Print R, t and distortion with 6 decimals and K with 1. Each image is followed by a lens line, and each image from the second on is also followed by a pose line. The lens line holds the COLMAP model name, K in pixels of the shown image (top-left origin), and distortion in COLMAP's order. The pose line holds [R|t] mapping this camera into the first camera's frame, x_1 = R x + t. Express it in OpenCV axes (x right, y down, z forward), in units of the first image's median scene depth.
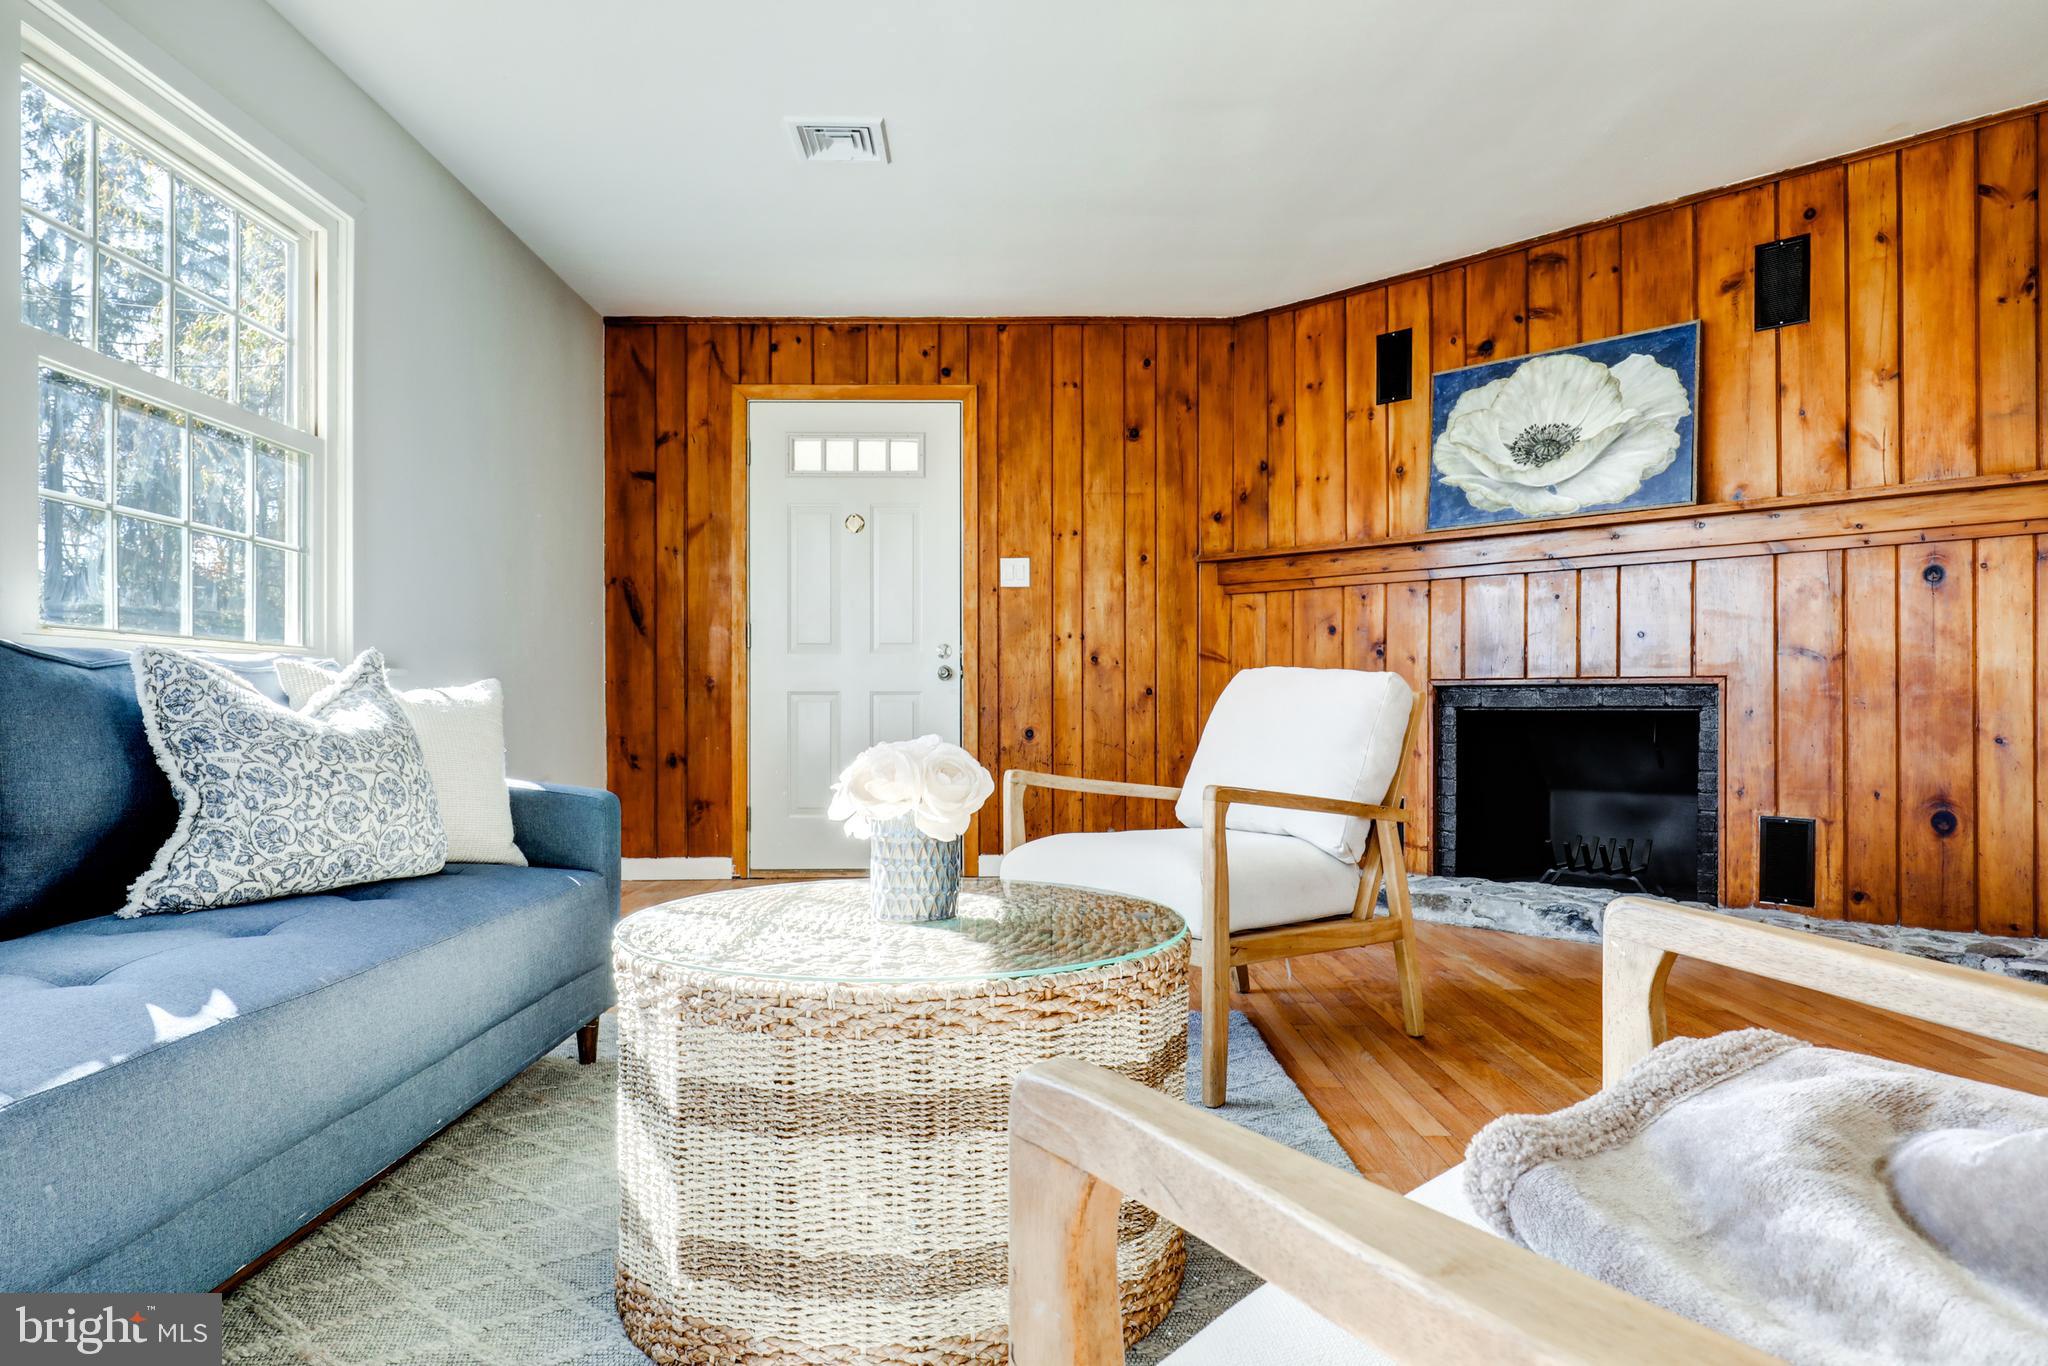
lens RADIAL K [[1213.2, 0, 1020.8], [0, 1213.2, 689.0], [0, 0, 1]] dist [-0.002478, 0.001021]
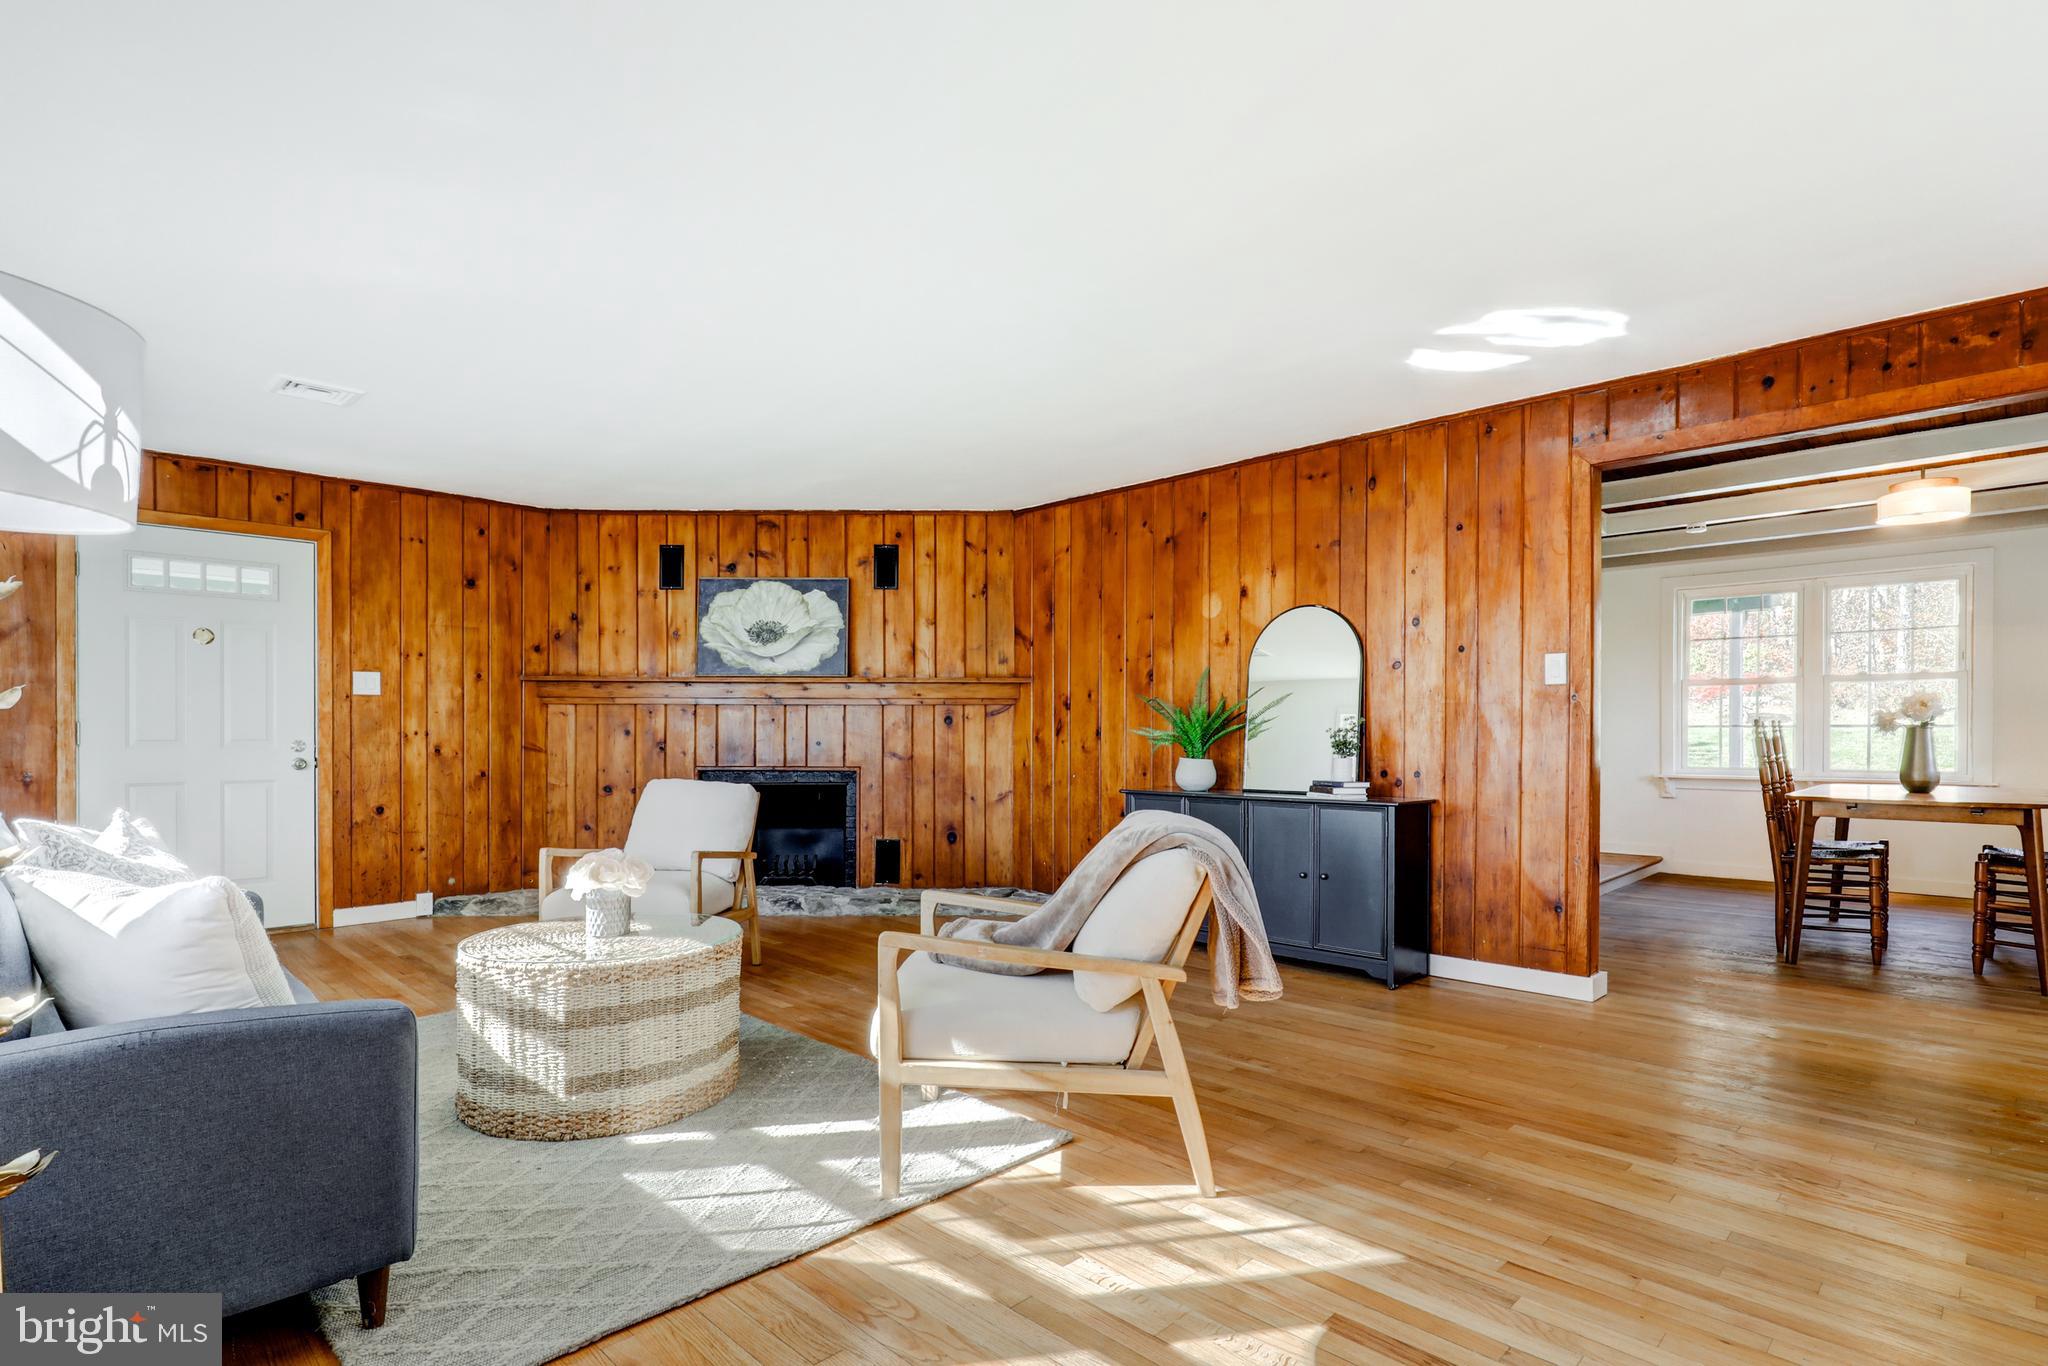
lens RADIAL K [[954.4, 0, 1020.5], [0, 954.4, 737.7], [0, 0, 1]] dist [0.000005, 0.000044]
pose [[0.730449, 0.000869, 0.682967, -0.225280], [-0.003223, 0.999992, 0.002175, -0.052805], [-0.682960, -0.003790, 0.730446, -0.233370]]
